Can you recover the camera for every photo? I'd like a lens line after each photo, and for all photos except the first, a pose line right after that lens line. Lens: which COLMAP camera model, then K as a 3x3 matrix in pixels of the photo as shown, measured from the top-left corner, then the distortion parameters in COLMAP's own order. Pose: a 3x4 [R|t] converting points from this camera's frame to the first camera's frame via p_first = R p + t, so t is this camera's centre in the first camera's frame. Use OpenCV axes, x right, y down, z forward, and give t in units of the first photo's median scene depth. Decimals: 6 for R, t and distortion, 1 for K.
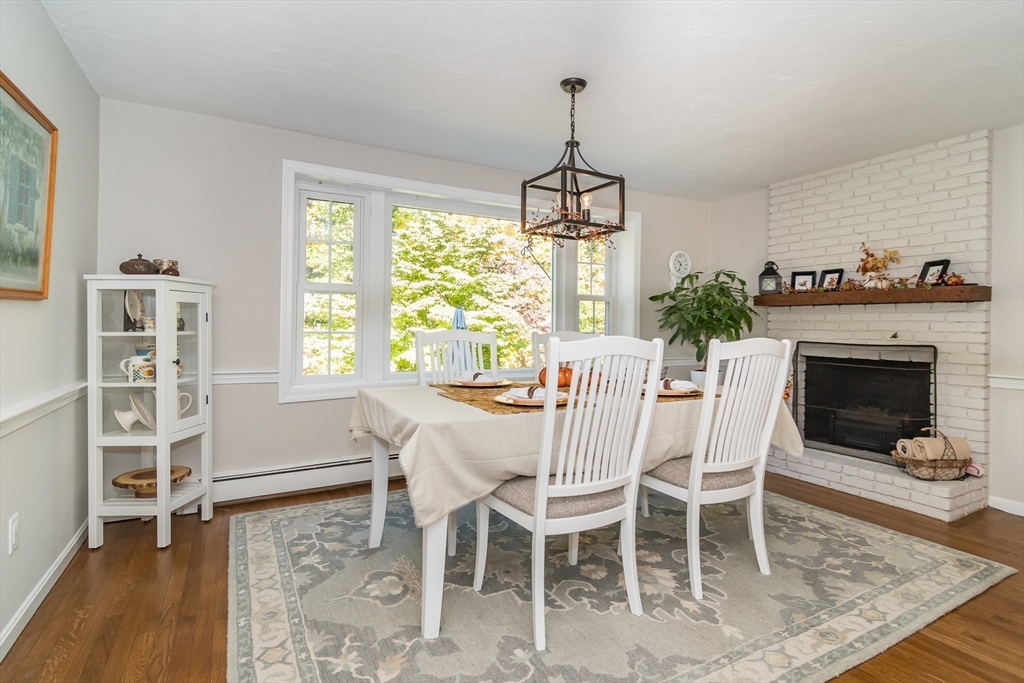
lens RADIAL K [[523.4, 0, 514.2], [0, 523.4, 323.0], [0, 0, 1]] dist [-0.015520, -0.000014]
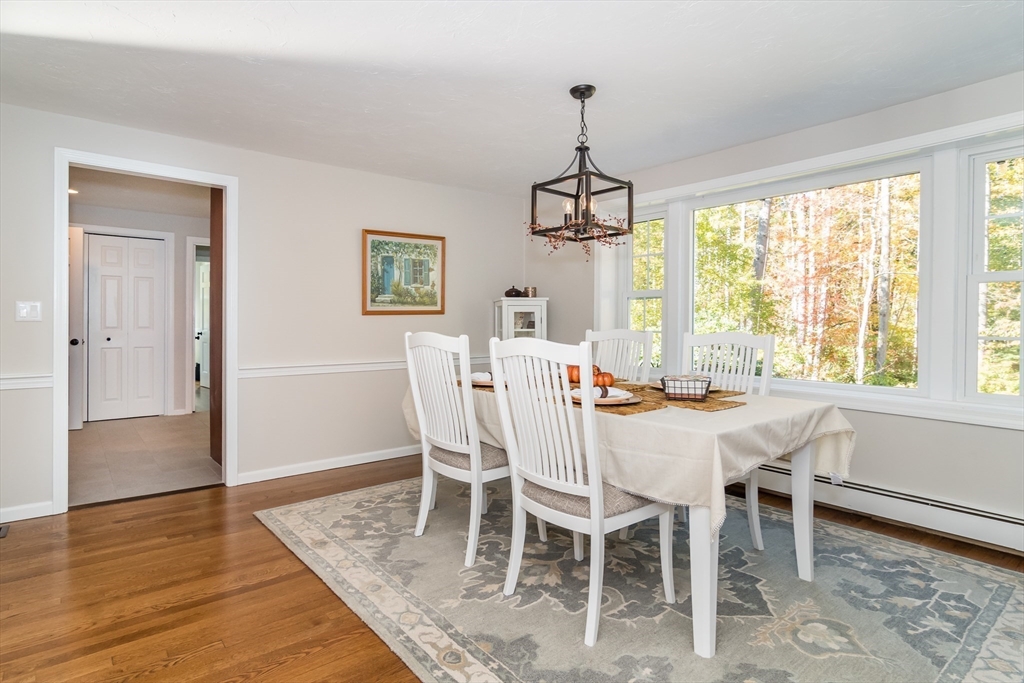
lens RADIAL K [[552.4, 0, 516.6], [0, 552.4, 325.5], [0, 0, 1]] dist [0.000748, 0.000004]
pose [[0.184543, -0.002034, -0.982822, 1.181477], [0.002532, 0.999996, -0.001594, 0.005554], [0.982821, -0.002194, 0.184548, 0.682901]]
